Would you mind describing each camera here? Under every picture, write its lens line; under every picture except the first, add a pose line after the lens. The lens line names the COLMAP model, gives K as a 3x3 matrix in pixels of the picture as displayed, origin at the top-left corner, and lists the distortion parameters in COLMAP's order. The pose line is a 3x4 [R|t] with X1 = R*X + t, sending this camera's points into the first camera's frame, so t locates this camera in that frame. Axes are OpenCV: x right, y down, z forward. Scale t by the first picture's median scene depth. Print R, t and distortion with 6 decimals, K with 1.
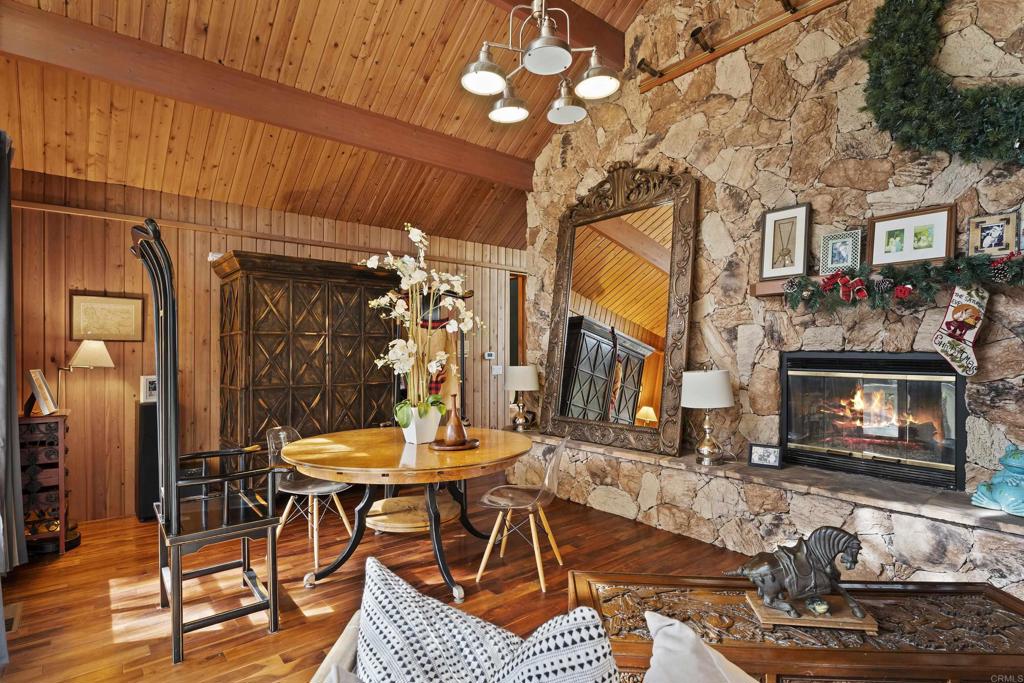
lens RADIAL K [[518.0, 0, 507.8], [0, 518.0, 346.6], [0, 0, 1]] dist [-0.003126, -0.000168]
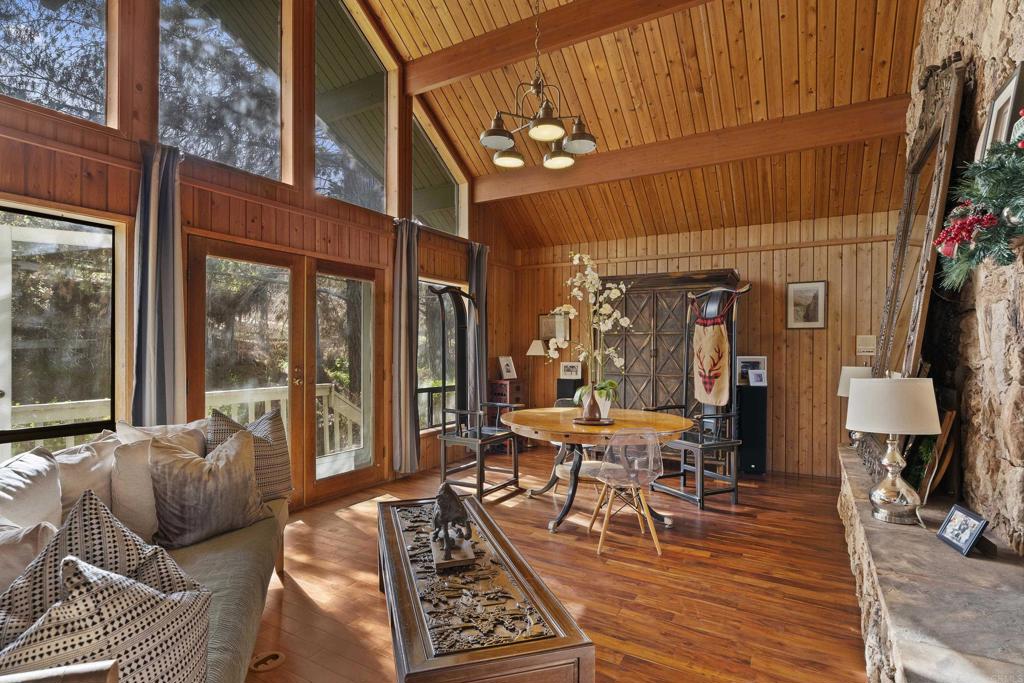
lens RADIAL K [[518.0, 0, 505.7], [0, 518.0, 343.7], [0, 0, 1]] dist [-0.003126, -0.000168]
pose [[0.340840, -0.003073, -0.940116, 0.701739], [0.003462, 0.999992, -0.002014, 0.002133], [0.940115, -0.002569, 0.340848, 0.263990]]
